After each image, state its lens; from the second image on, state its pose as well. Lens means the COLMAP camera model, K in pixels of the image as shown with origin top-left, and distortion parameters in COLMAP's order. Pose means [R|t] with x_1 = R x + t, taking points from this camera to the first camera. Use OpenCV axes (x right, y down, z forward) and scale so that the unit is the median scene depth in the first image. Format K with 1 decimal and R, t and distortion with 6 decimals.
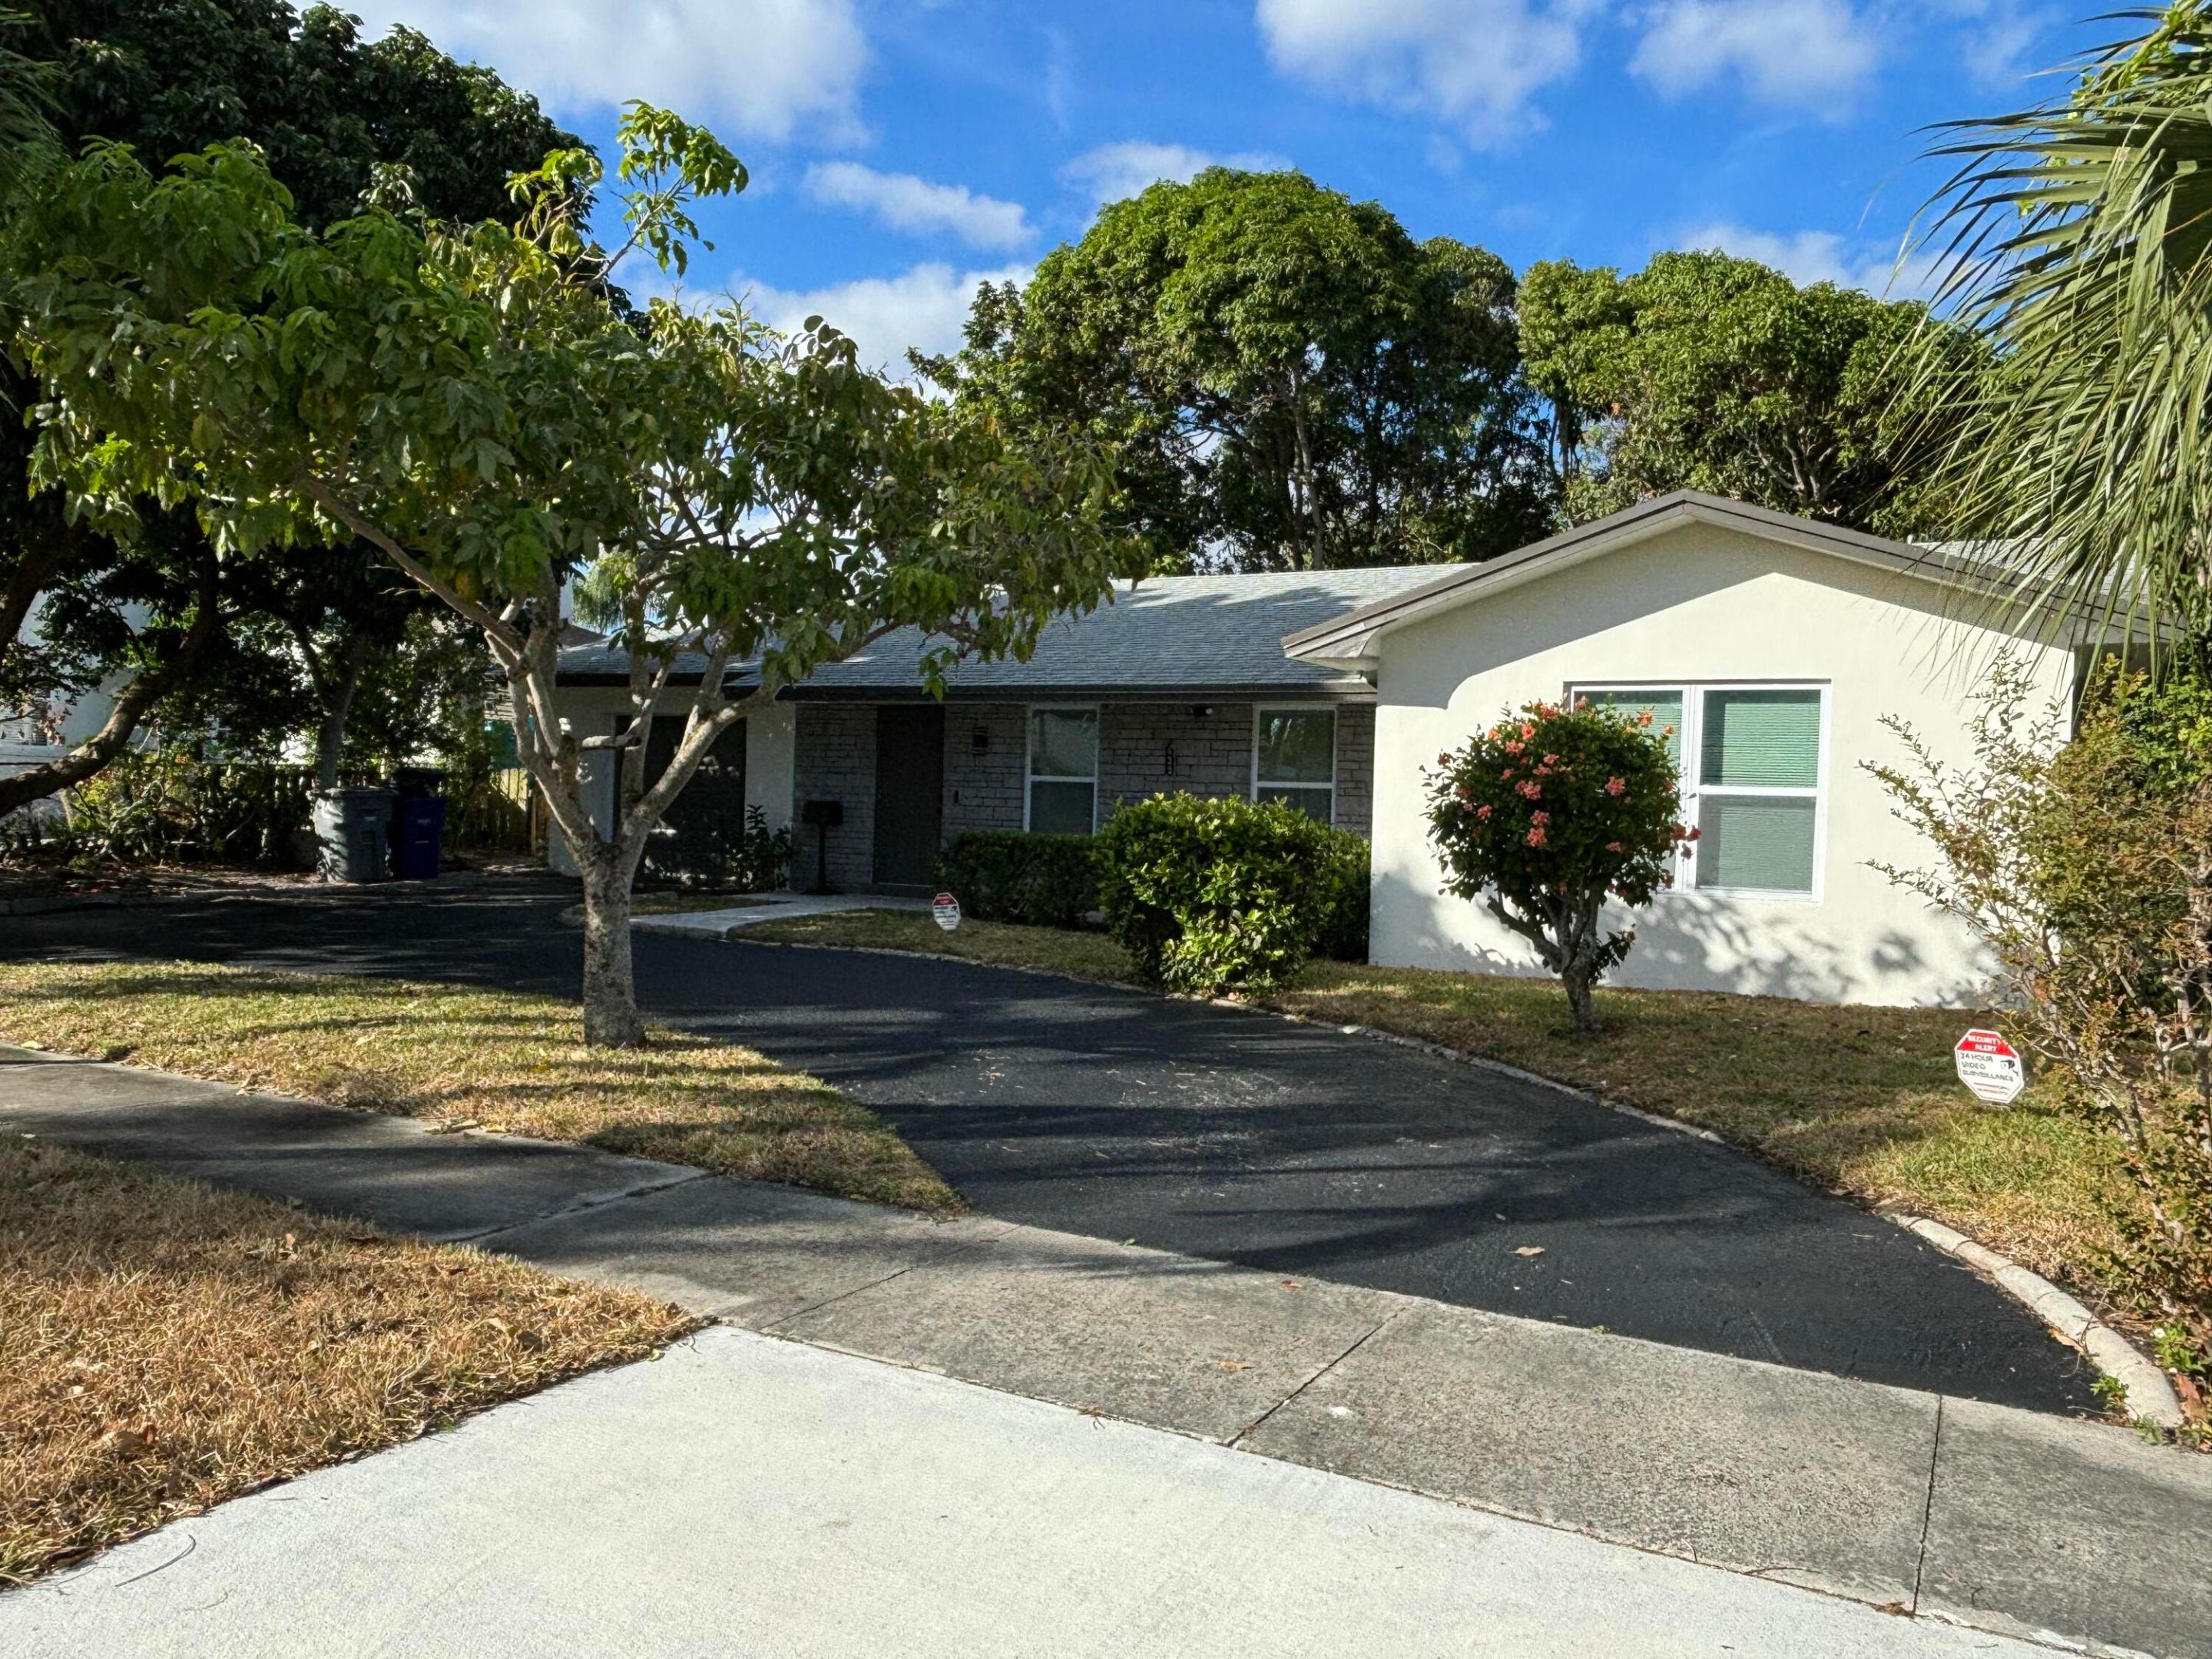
lens RADIAL K [[1593.0, 0, 1106.0], [0, 1593.0, 829.5], [0, 0, 1]] dist [-0.001268, -0.000399]
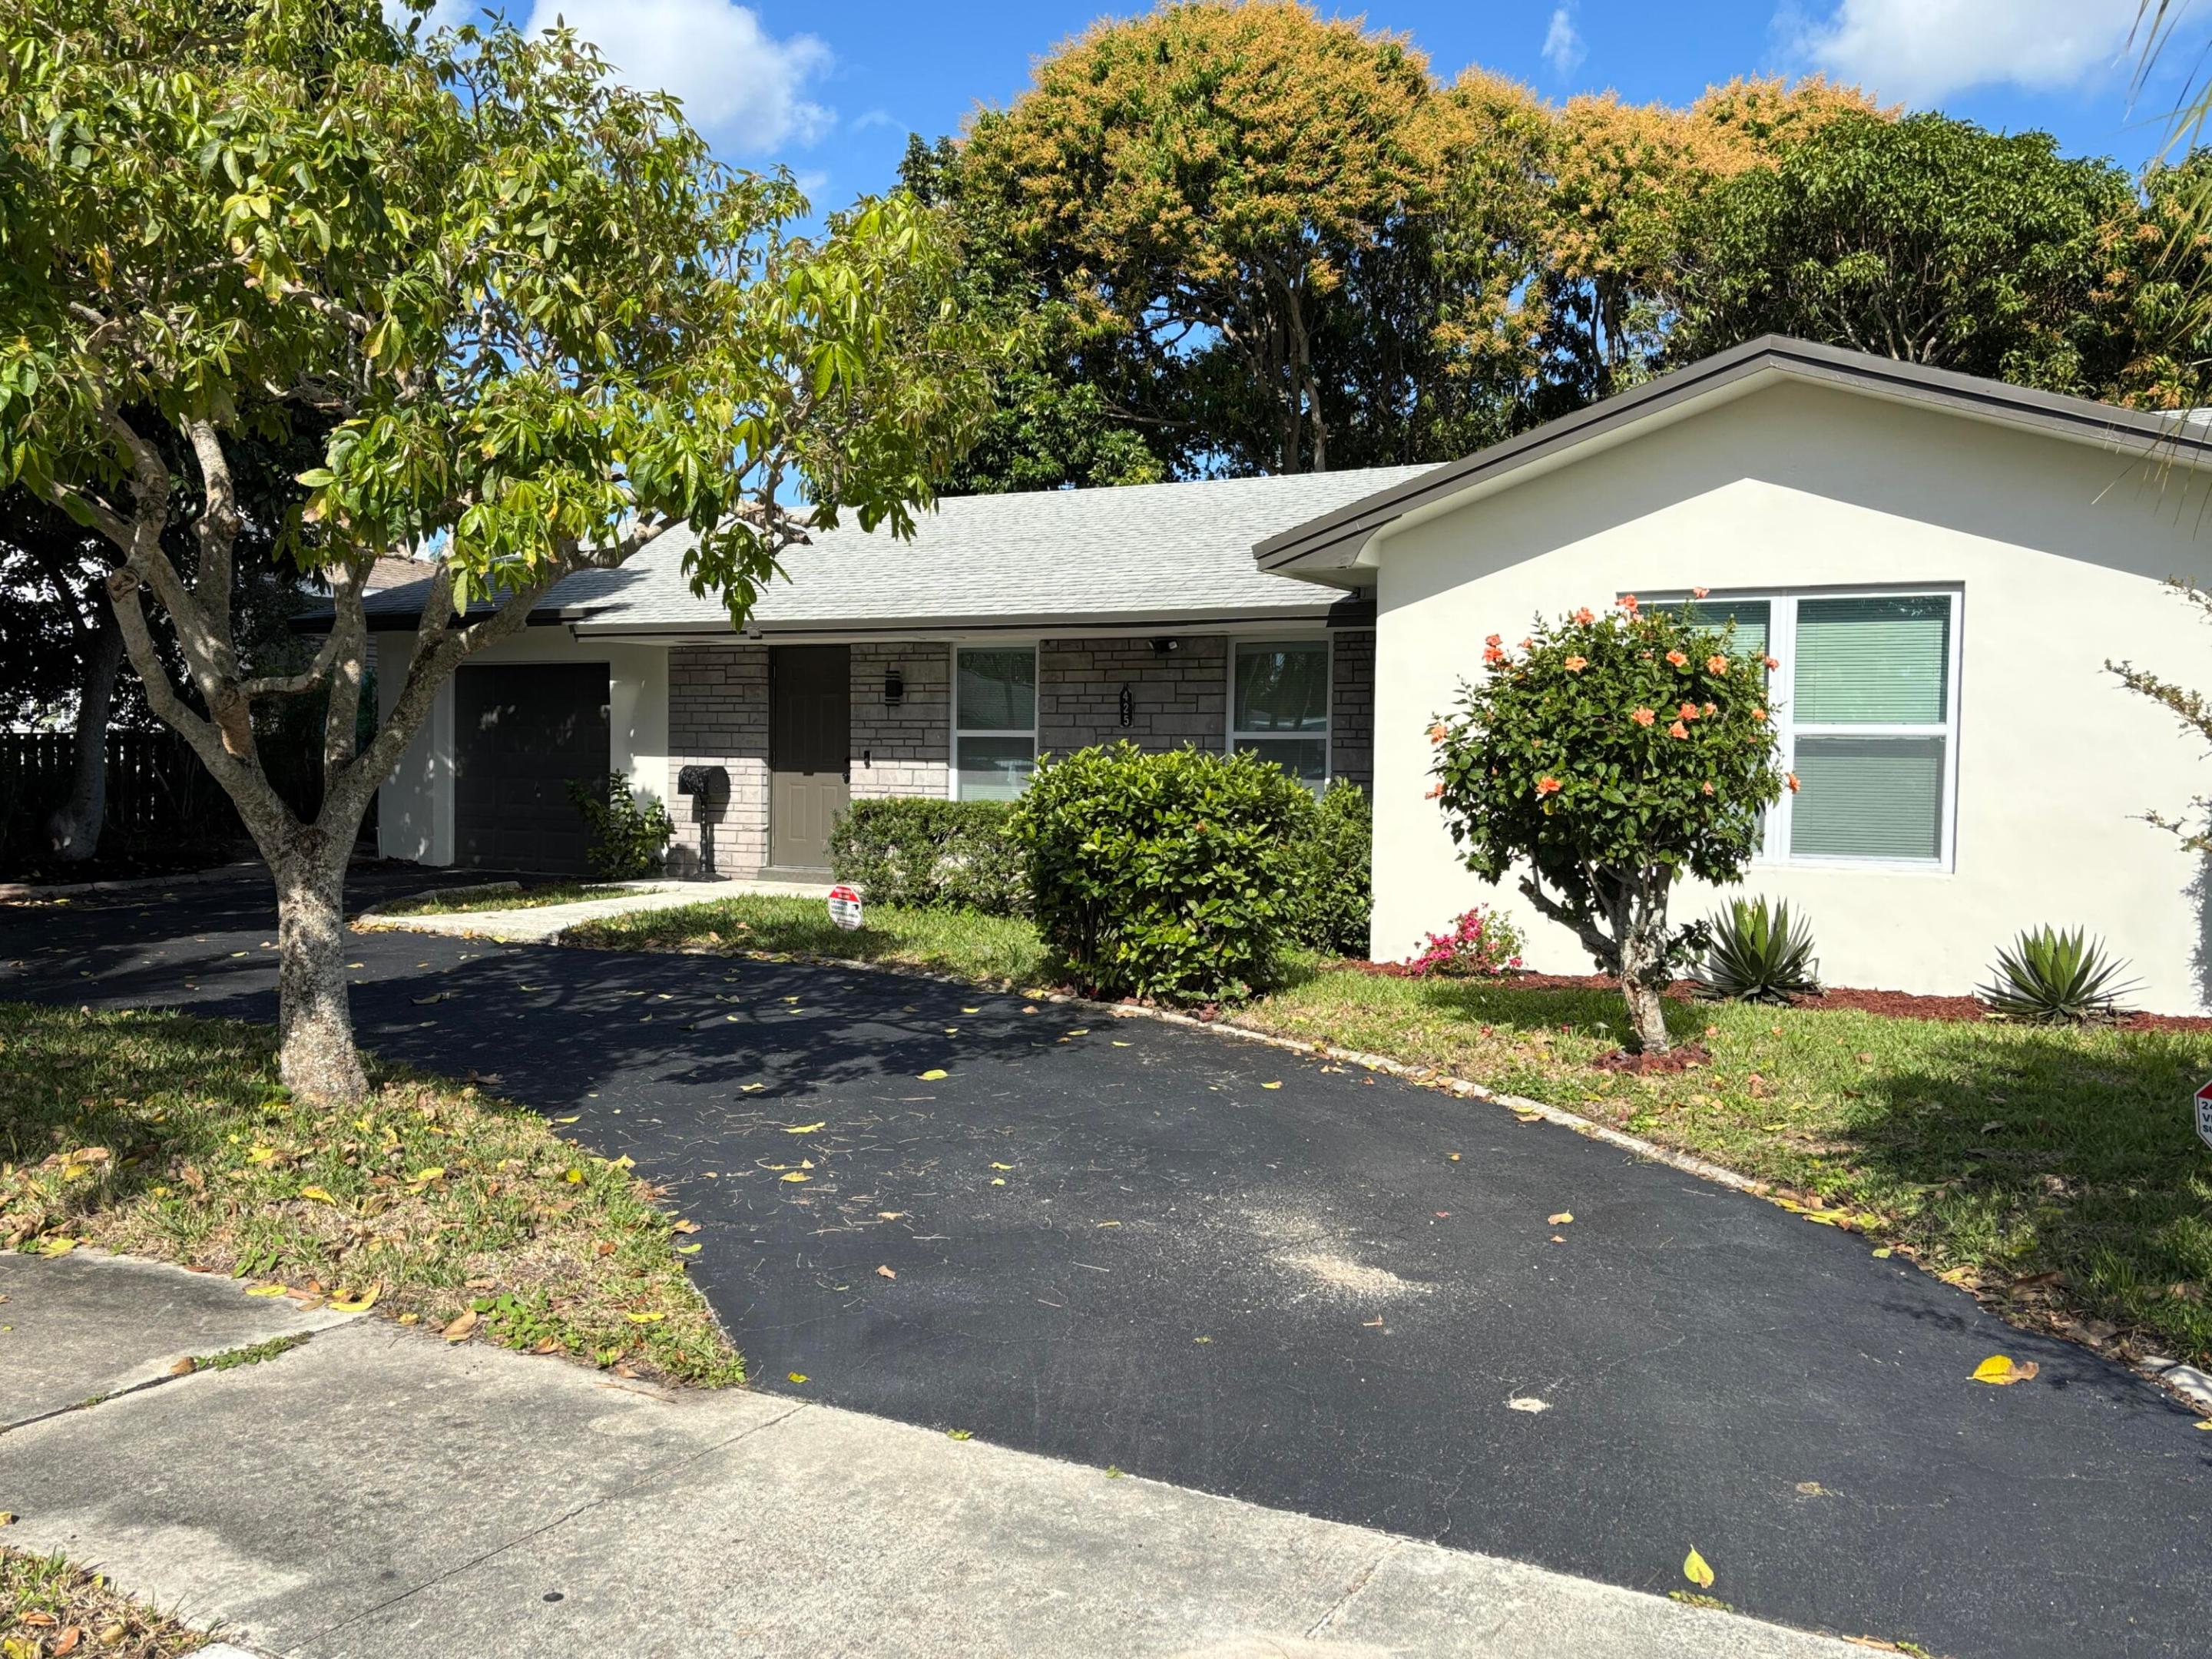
lens RADIAL K [[1894.3, 0, 1106.0], [0, 1894.3, 829.5], [0, 0, 1]] dist [0.014623, 0.003840]
pose [[0.999674, -0.018483, 0.017587, 0.032589], [0.018163, 0.999670, 0.018182, 0.001156], [-0.017917, -0.017856, 0.999680, 0.122063]]
